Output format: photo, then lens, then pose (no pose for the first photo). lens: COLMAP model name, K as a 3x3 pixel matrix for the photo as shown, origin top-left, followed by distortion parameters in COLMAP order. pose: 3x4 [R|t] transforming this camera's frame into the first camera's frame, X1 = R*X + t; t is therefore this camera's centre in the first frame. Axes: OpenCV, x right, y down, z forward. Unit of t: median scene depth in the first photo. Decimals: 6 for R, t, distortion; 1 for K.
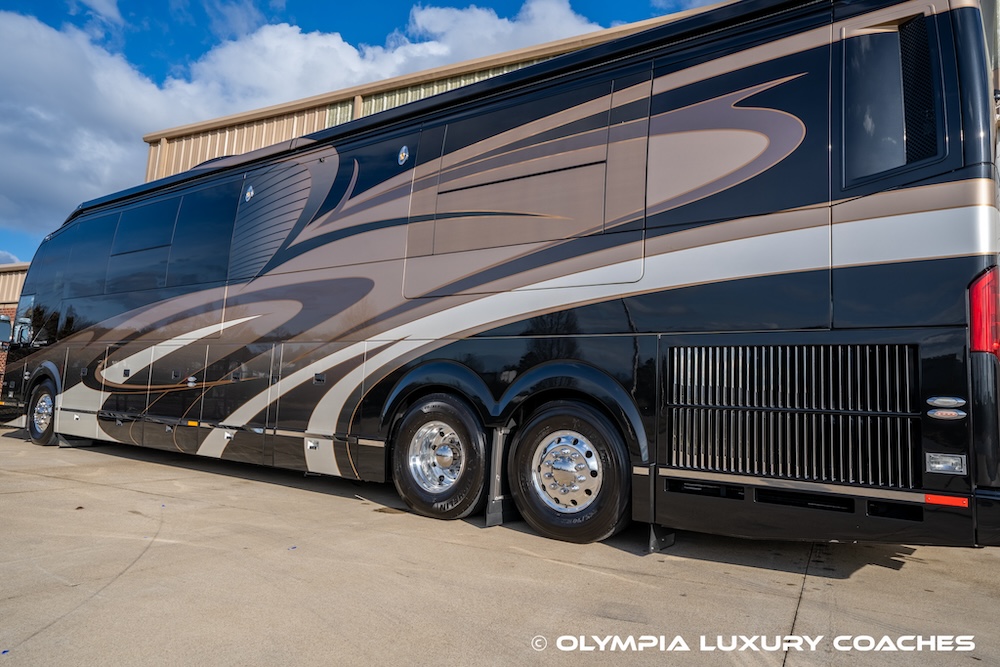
lens RADIAL K [[672.2, 0, 497.1], [0, 672.2, 332.3], [0, 0, 1]] dist [-0.025928, 0.043544]
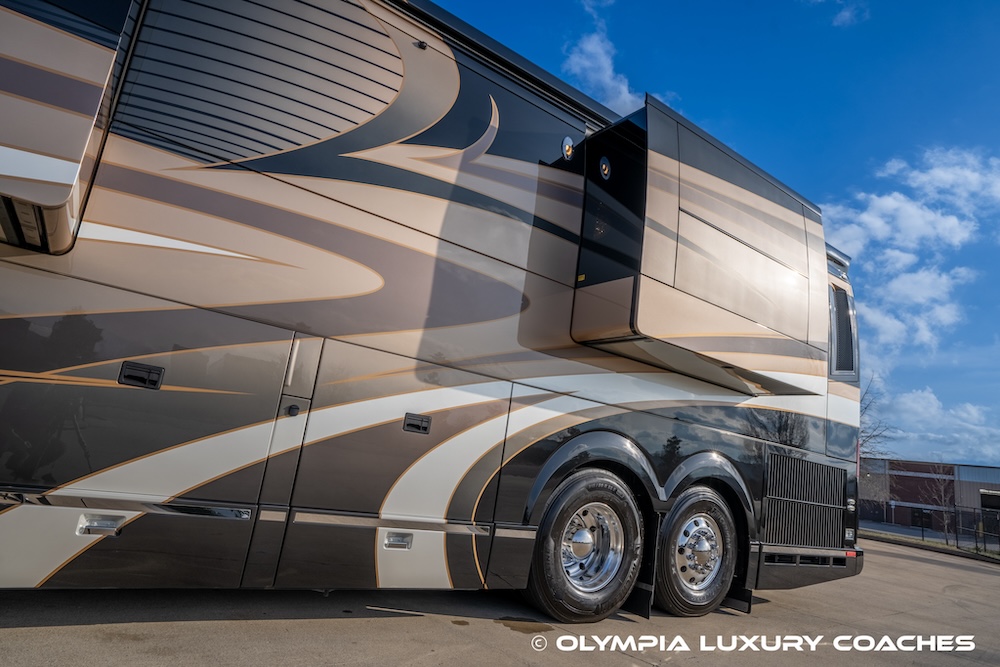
lens RADIAL K [[608.1, 0, 500.0], [0, 608.1, 333.5], [0, 0, 1]] dist [-0.035708, 0.036957]
pose [[0.327375, 0.184452, 0.926716, -0.752734], [-0.232768, 0.966280, -0.110098, 0.035069], [-0.915775, -0.179666, 0.359271, 0.766401]]
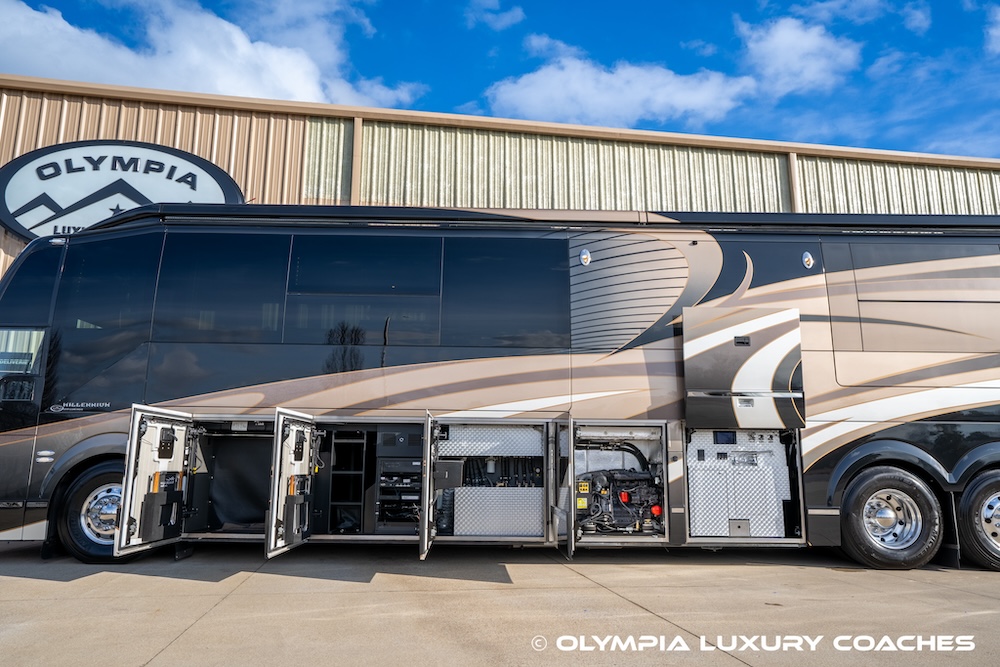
lens RADIAL K [[708.5, 0, 500.0], [0, 708.5, 333.5], [0, 0, 1]] dist [-0.007390, 0.039856]
pose [[0.798418, 0.066246, 0.598448, -1.267153], [-0.034675, 0.997338, -0.064140, -0.038260], [-0.601104, 0.030460, 0.798590, 0.333398]]
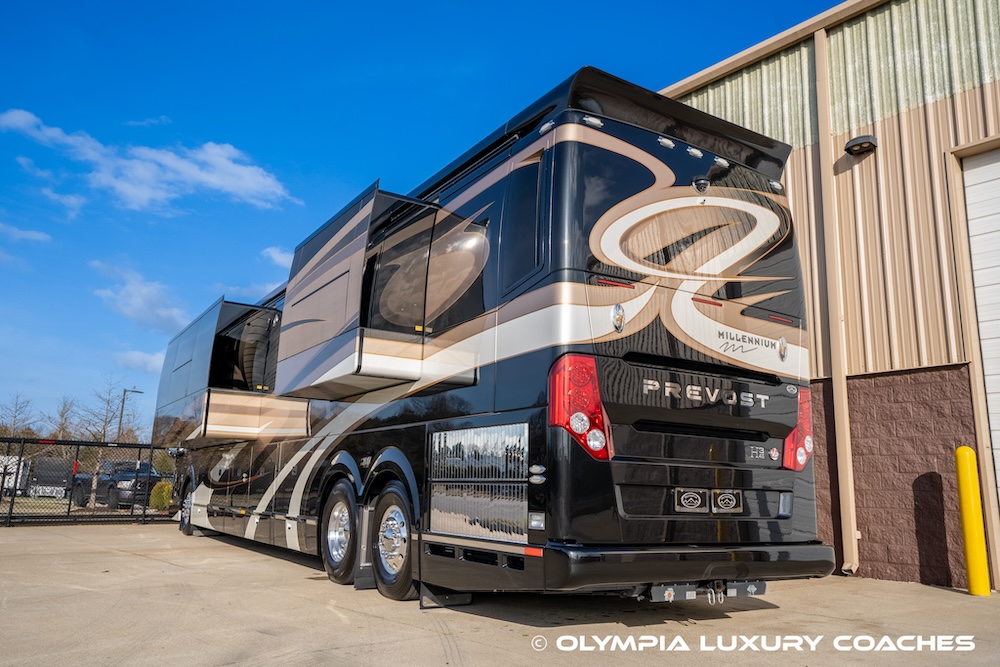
lens RADIAL K [[770.8, 0, 503.3], [0, 770.8, 334.3], [0, 0, 1]] dist [-0.009156, 0.054925]
pose [[0.926475, -0.105762, -0.361191, 0.627531], [0.068641, 0.991091, -0.114137, 0.009907], [0.370044, 0.080953, 0.925480, -0.180289]]
